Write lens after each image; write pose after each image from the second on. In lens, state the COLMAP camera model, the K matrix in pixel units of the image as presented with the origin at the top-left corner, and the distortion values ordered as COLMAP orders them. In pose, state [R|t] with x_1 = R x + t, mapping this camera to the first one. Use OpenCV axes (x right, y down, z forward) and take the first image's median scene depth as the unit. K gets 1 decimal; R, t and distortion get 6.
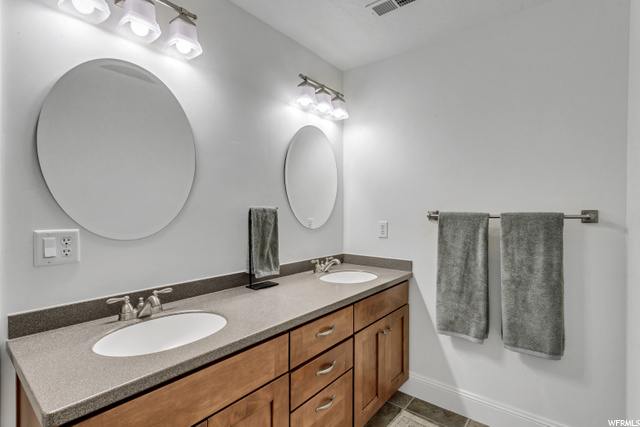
lens RADIAL K [[305.4, 0, 320.1], [0, 305.4, 215.7], [0, 0, 1]] dist [0.003032, 0.000647]
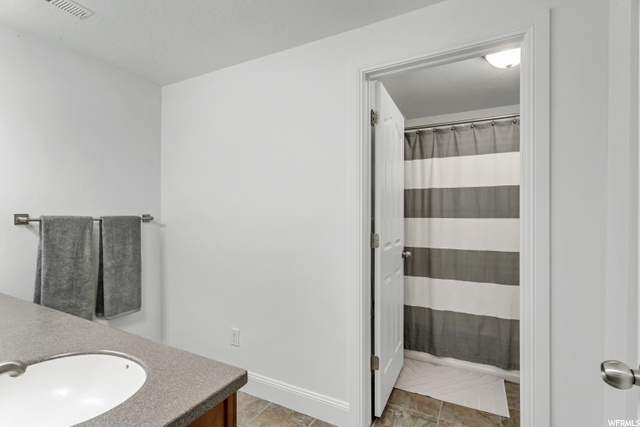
lens RADIAL K [[305.4, 0, 319.7], [0, 305.4, 211.4], [0, 0, 1]] dist [0.003032, 0.000647]
pose [[-0.189618, 0.009460, 0.981812, -0.865244], [0.007601, 0.999938, -0.008167, -0.013671], [-0.981829, 0.005915, -0.189678, 0.357765]]
